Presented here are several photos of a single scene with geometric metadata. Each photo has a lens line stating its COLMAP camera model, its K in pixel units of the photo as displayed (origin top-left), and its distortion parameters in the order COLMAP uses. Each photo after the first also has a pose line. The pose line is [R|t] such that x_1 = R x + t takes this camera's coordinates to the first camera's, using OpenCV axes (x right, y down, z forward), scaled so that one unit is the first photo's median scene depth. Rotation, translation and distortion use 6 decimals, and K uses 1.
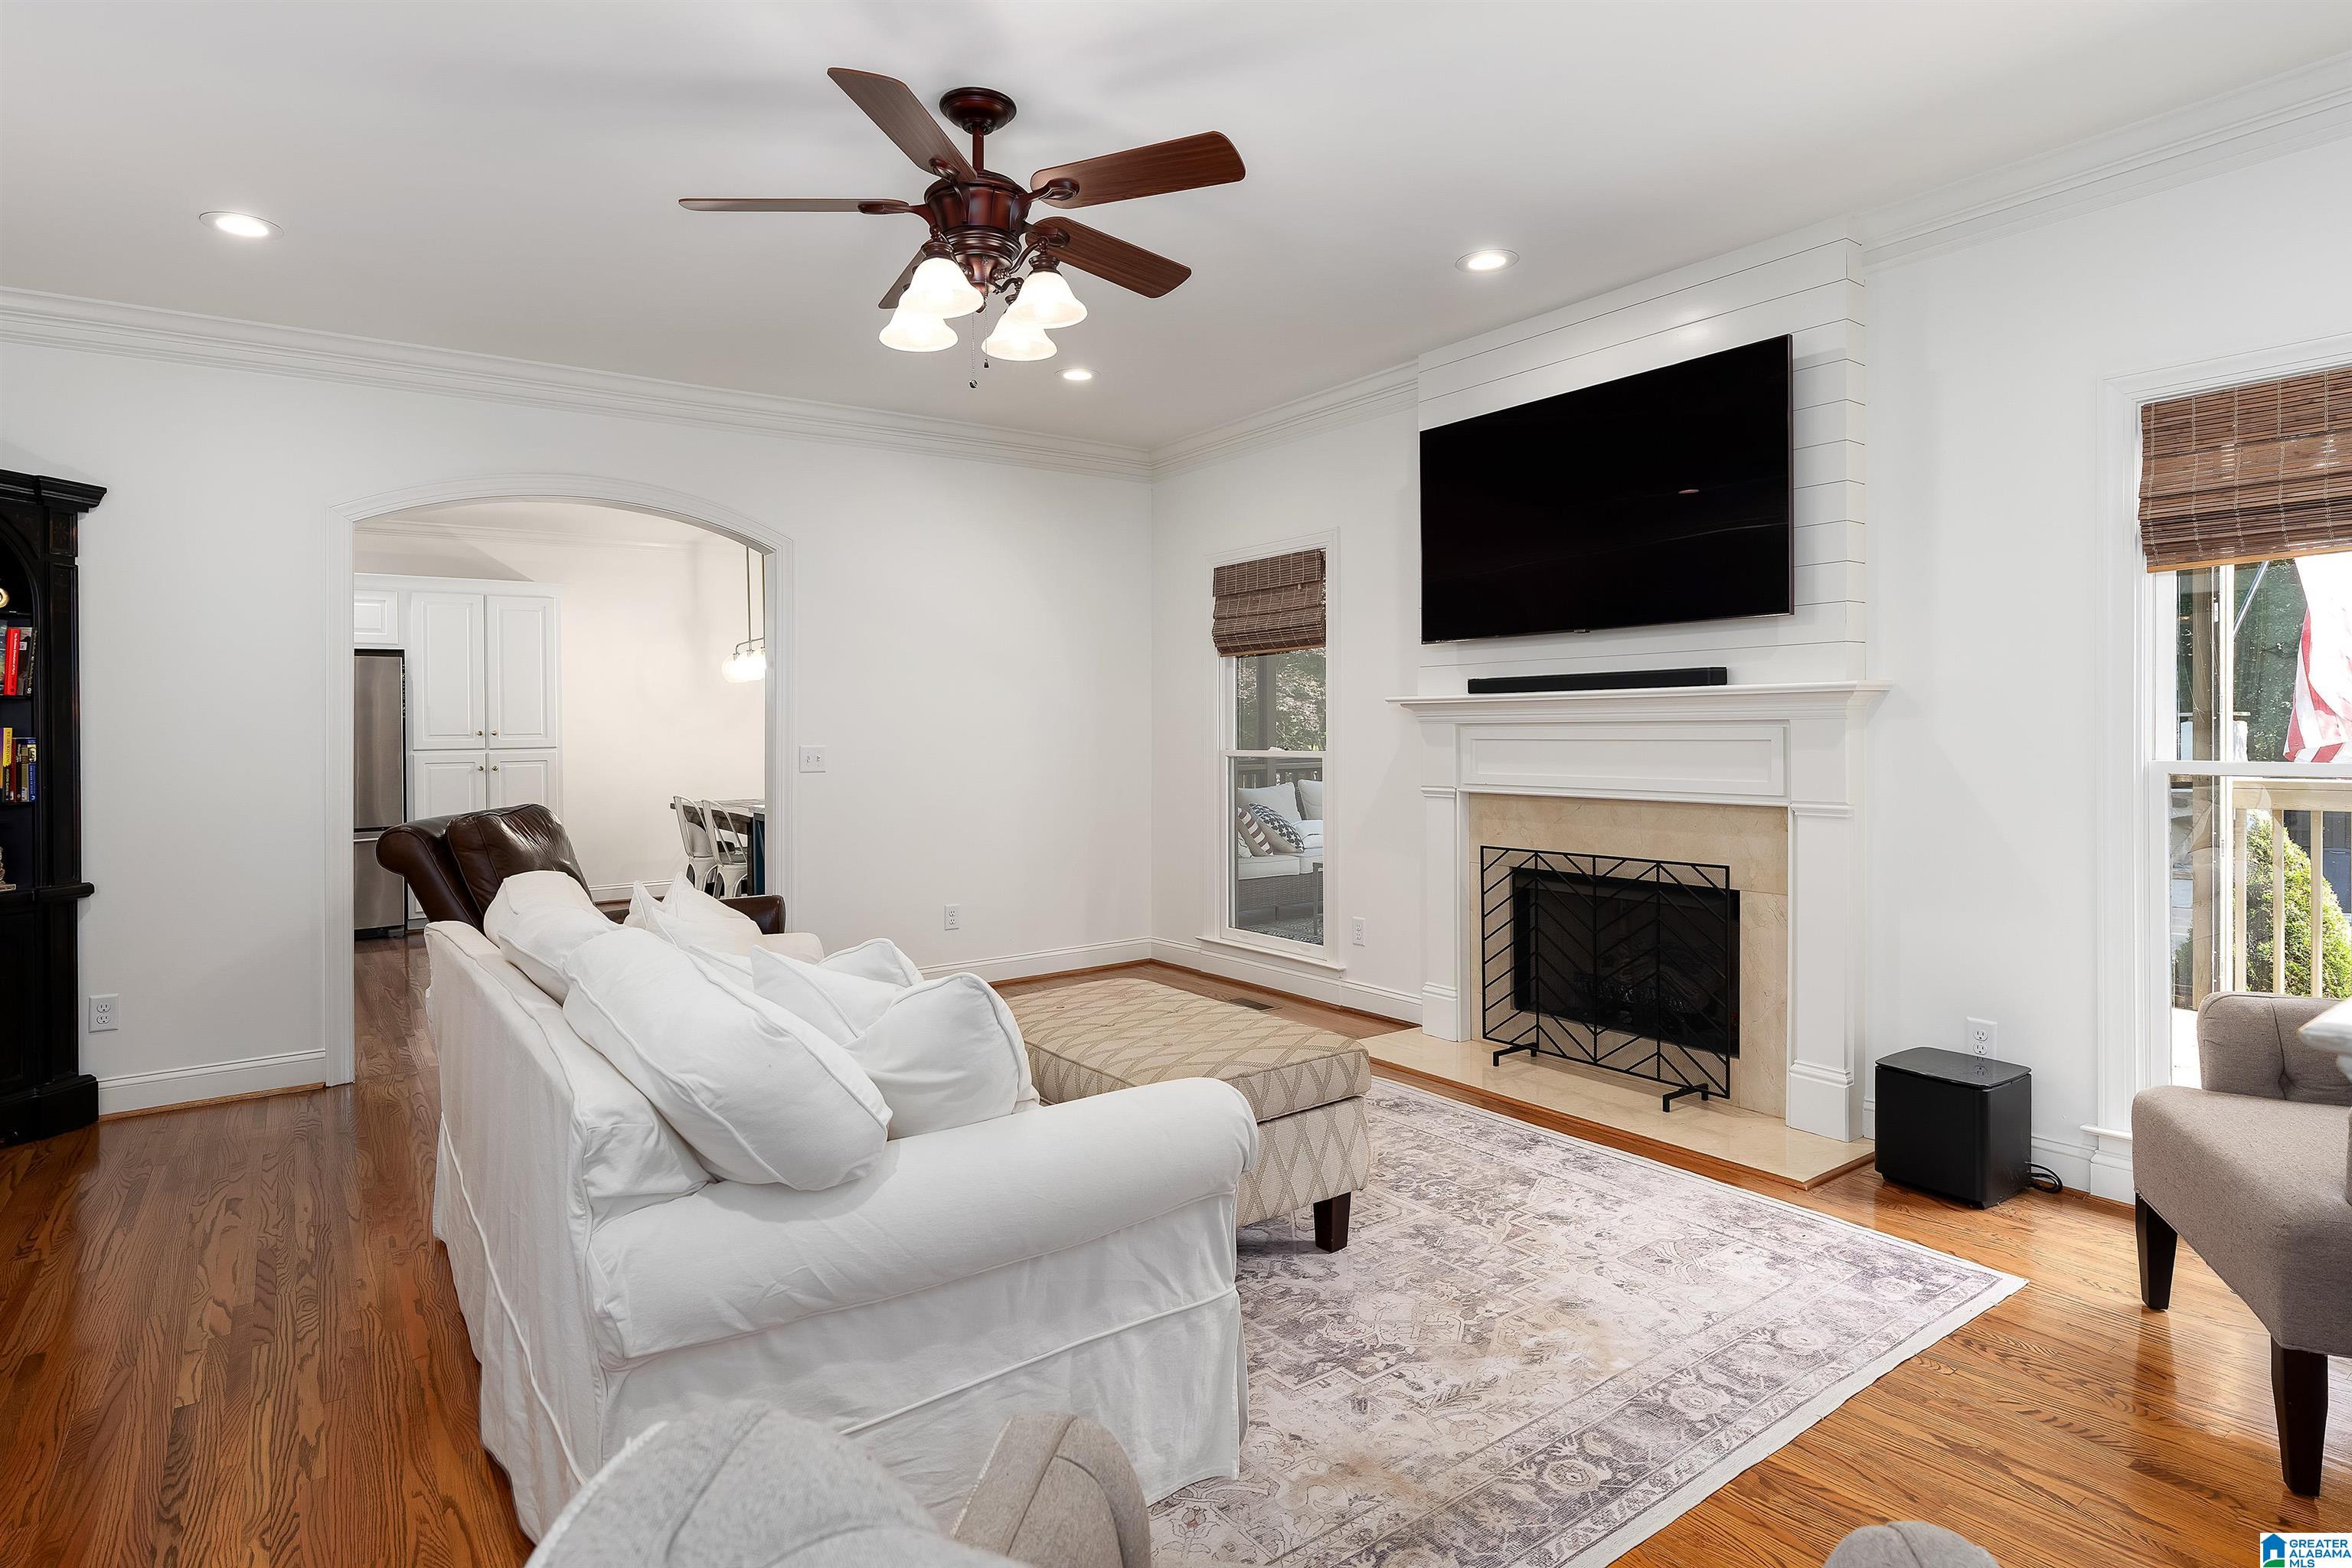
lens RADIAL K [[1250.2, 0, 1167.3], [0, 1250.2, 759.9], [0, 0, 1]] dist [0.002051, 0.000079]
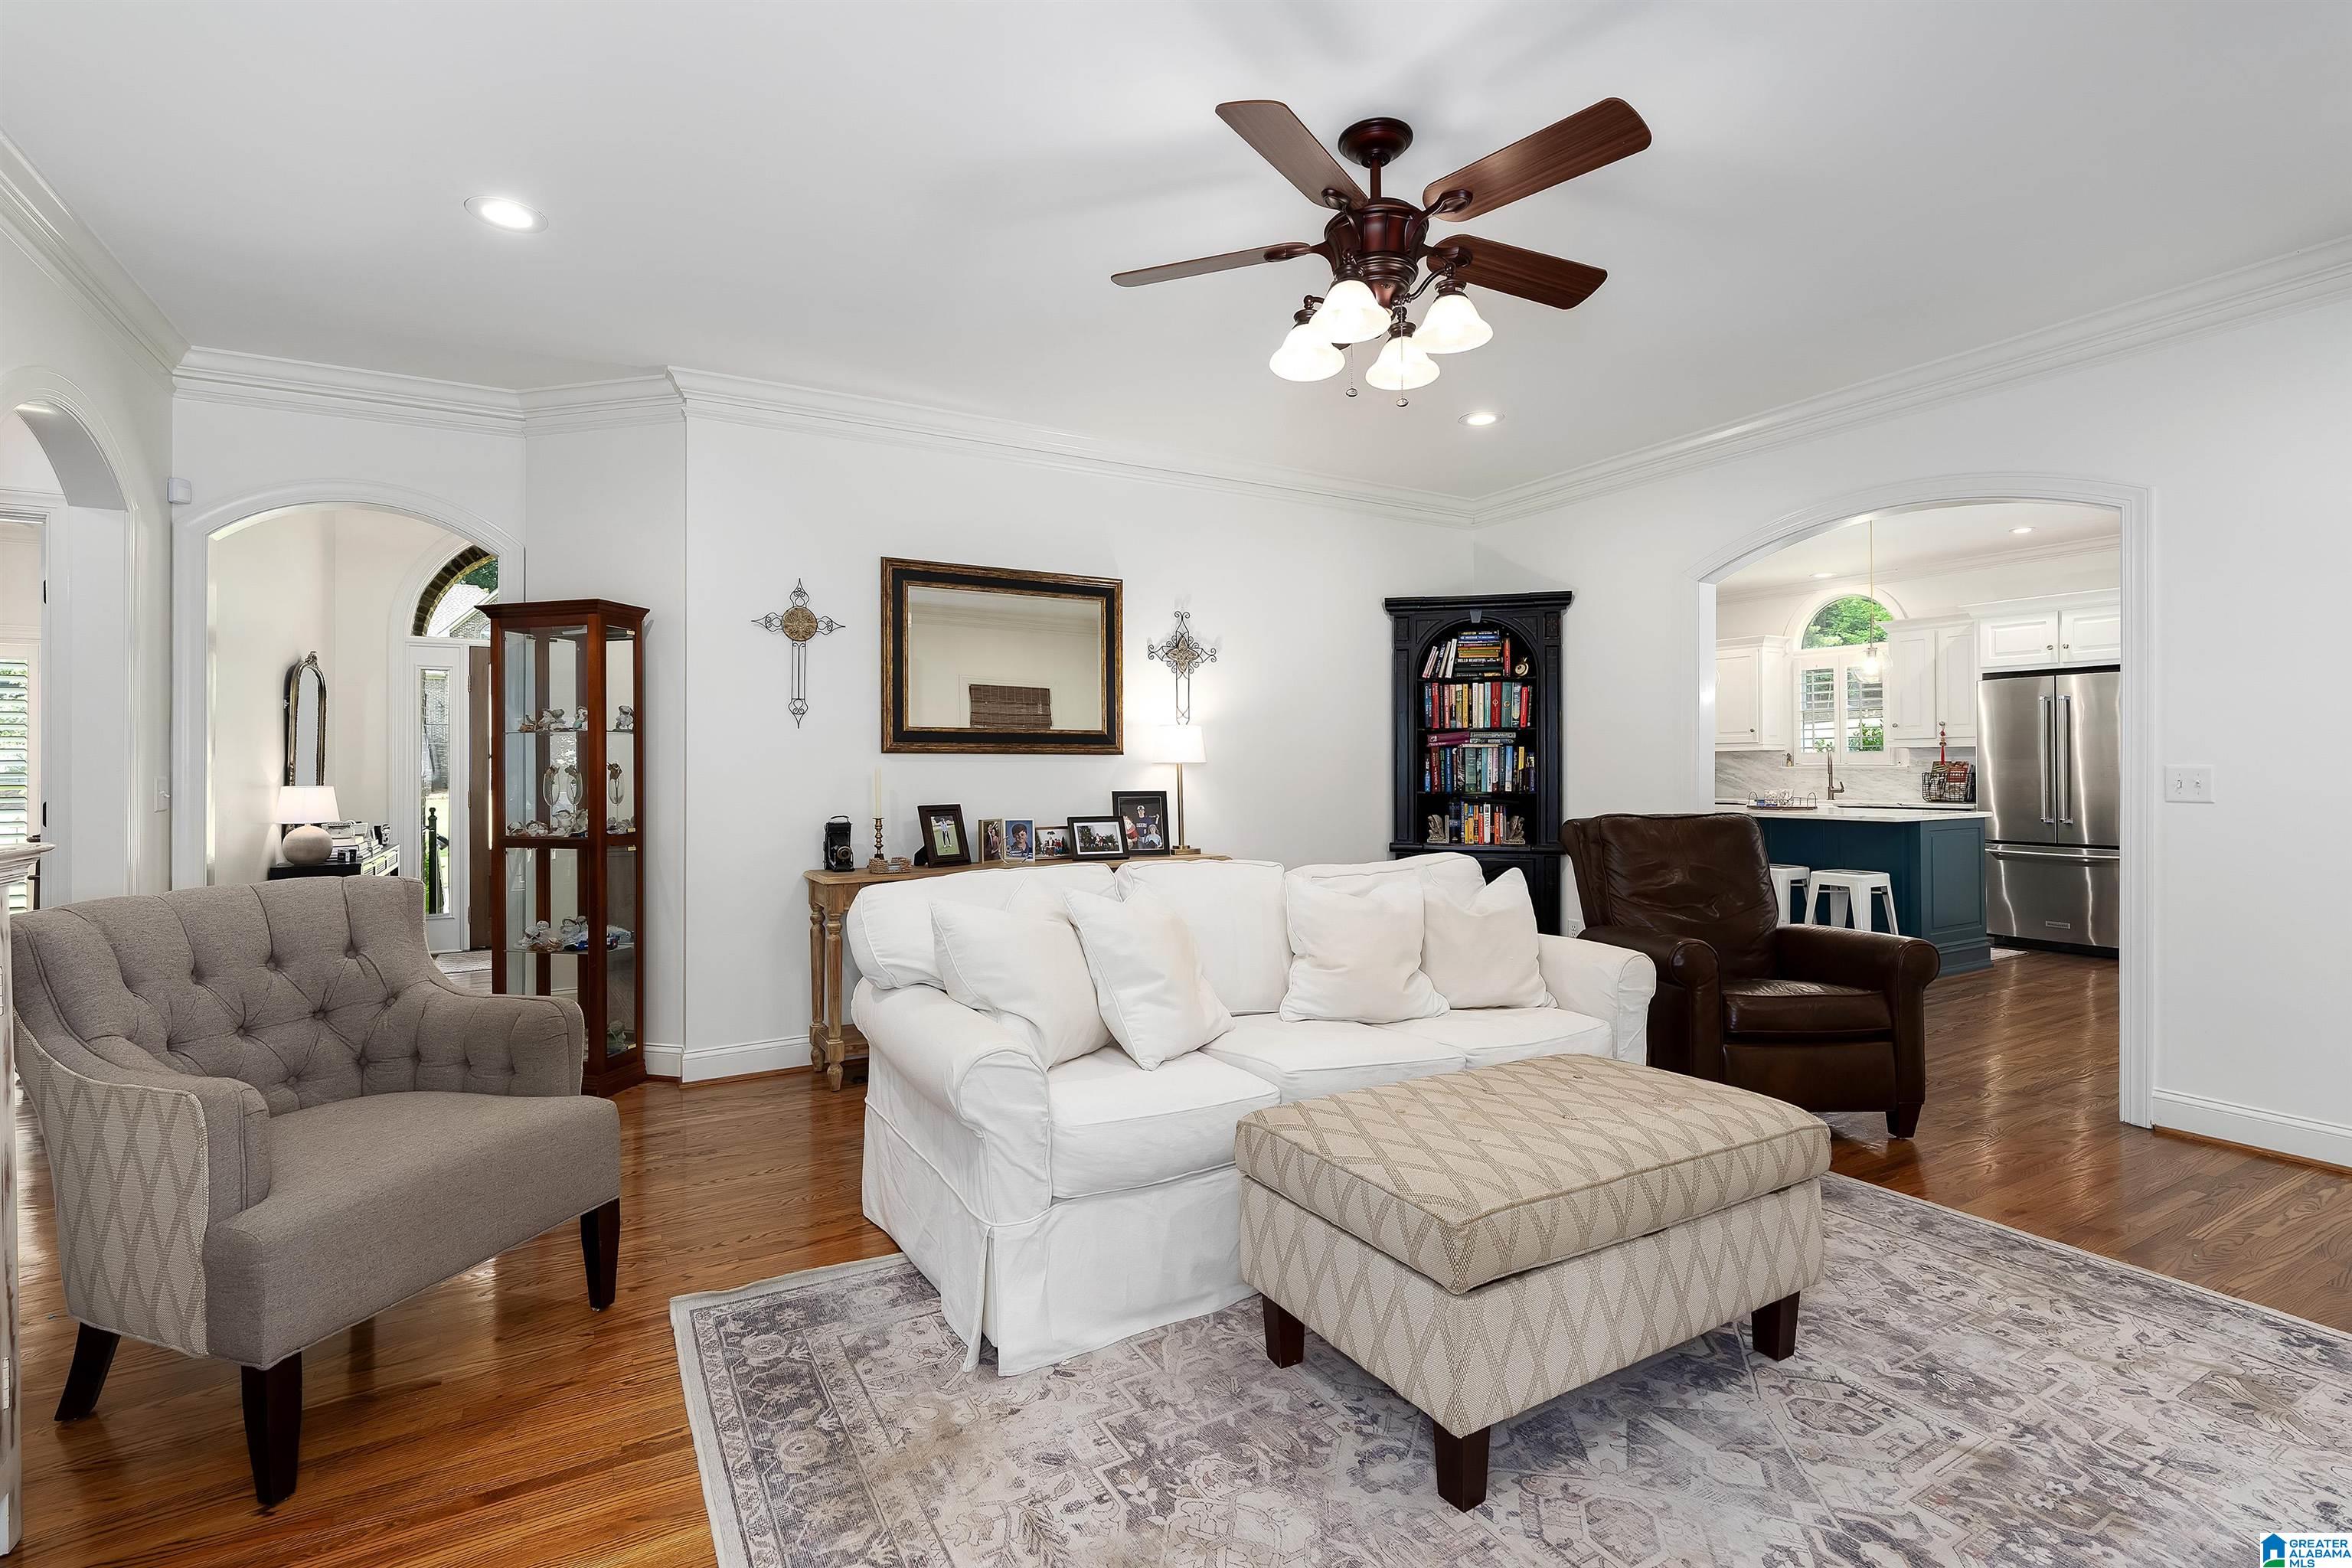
lens RADIAL K [[1084.9, 0, 1178.0], [0, 1084.9, 769.5], [0, 0, 1]] dist [-0.004060, -0.000139]
pose [[-0.106274, 0.012286, -0.994261, 0.566468], [-0.020903, 0.999675, 0.014587, -0.008432], [0.994117, 0.022333, -0.105983, 0.701375]]
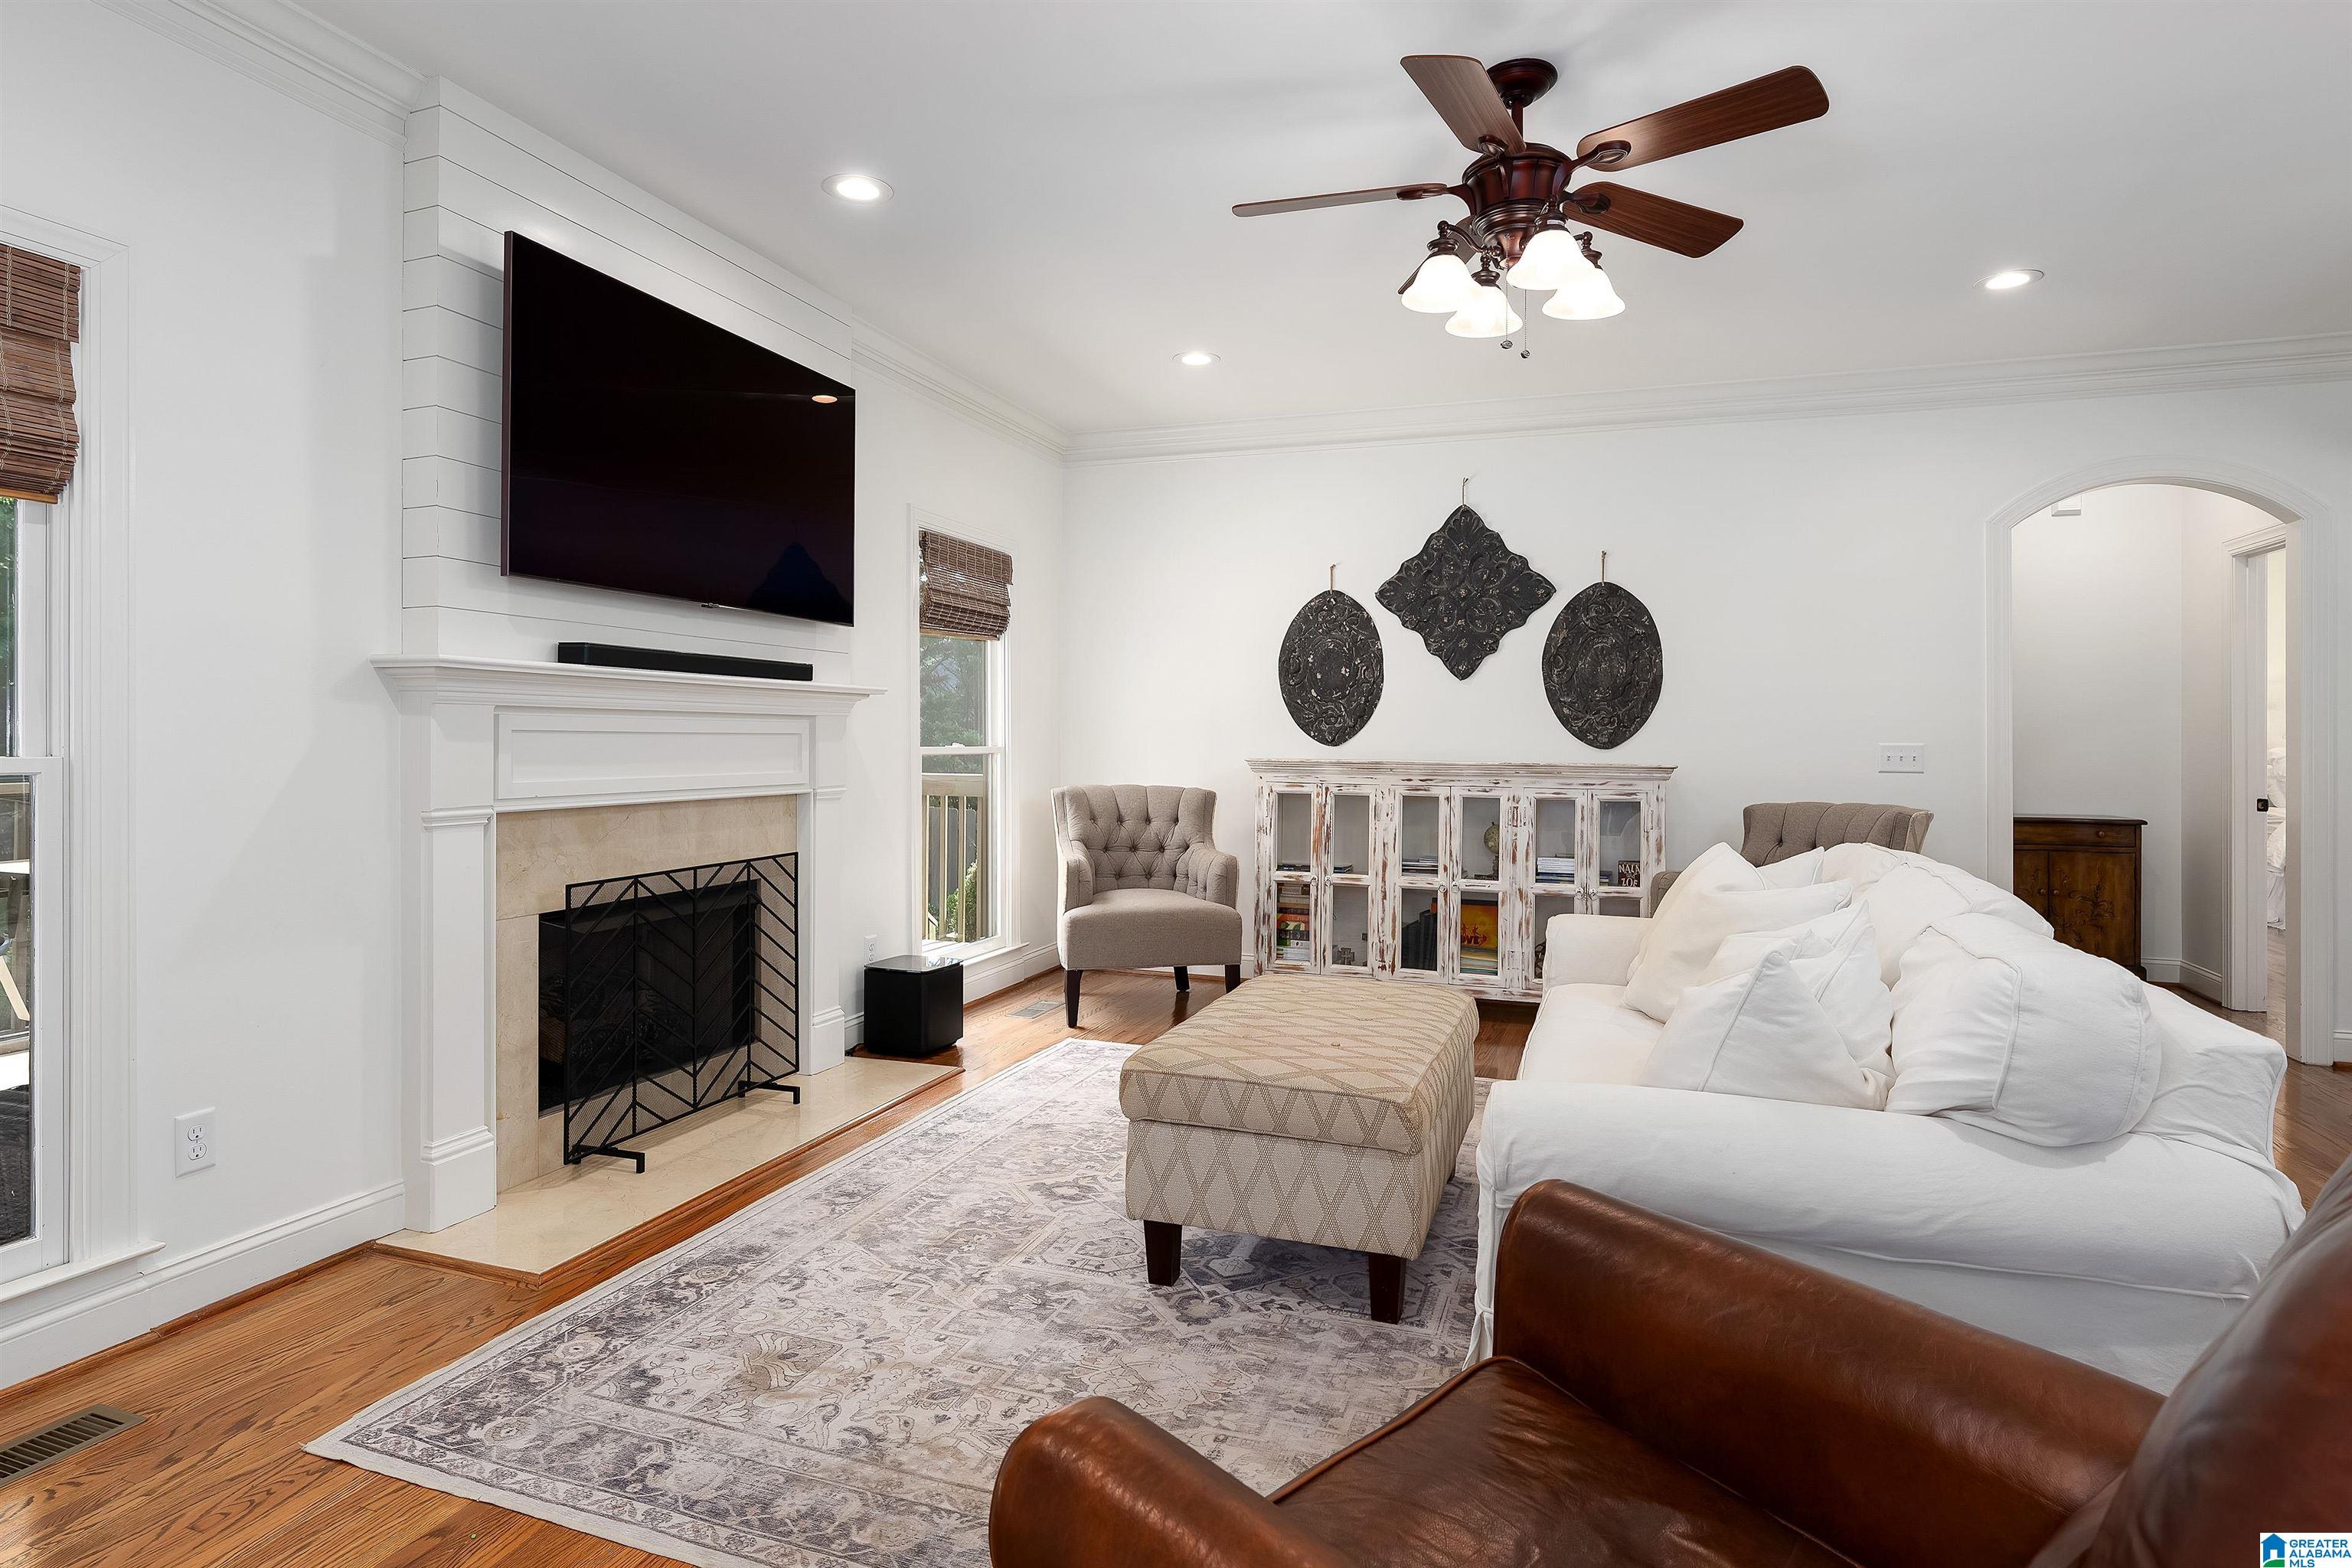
lens RADIAL K [[1214.3, 0, 1161.7], [0, 1214.3, 772.6], [0, 0, 1]] dist [-0.001071, 0.000313]
pose [[-0.556027, -0.014706, 0.831034, -0.588056], [0.023549, 0.999163, 0.033437, -0.009293], [-0.830830, 0.038162, -0.555216, 1.326862]]
